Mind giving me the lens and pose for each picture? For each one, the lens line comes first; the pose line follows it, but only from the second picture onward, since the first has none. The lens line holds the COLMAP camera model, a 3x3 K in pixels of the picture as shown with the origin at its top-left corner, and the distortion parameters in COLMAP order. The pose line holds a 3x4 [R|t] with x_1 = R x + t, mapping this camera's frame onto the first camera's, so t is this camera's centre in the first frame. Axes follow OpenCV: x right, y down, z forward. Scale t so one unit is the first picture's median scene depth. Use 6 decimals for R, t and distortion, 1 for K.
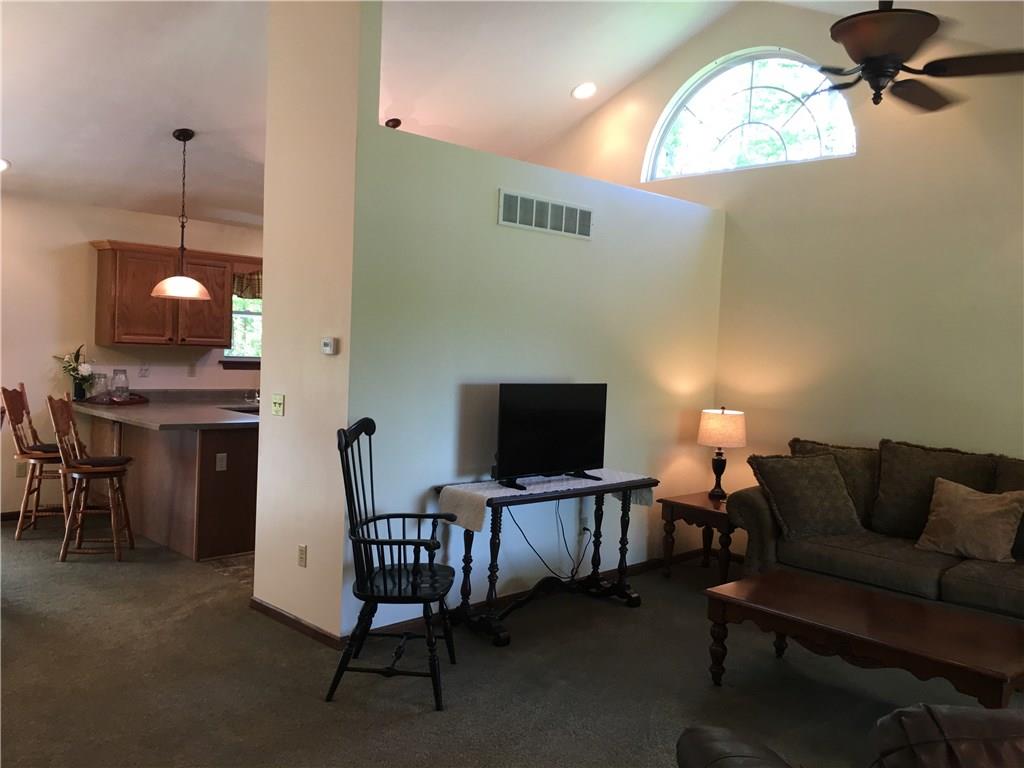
lens RADIAL K [[851.9, 0, 508.4], [0, 851.9, 385.1], [0, 0, 1]] dist [0.068152, -0.084708]
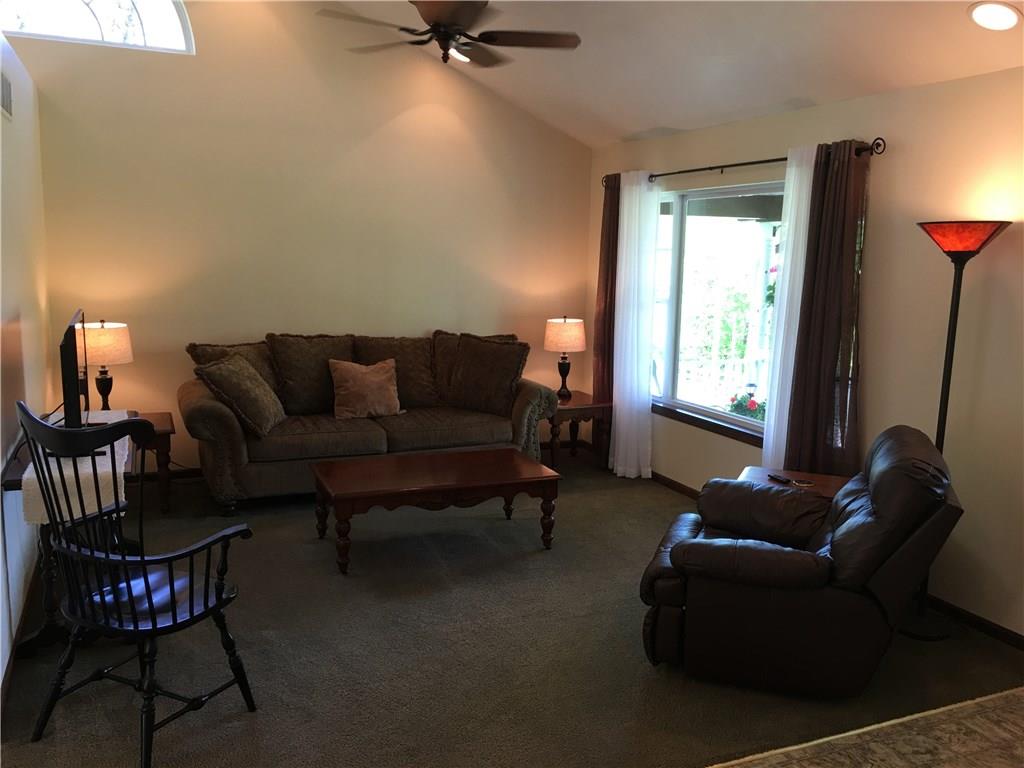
lens RADIAL K [[851.9, 0, 508.1], [0, 851.9, 382.5], [0, 0, 1]] dist [0.068152, -0.084708]
pose [[0.365046, -0.174322, 0.914523, -0.510491], [0.040816, 0.984366, 0.171343, -0.055820], [-0.930094, -0.025221, 0.366454, 0.330333]]
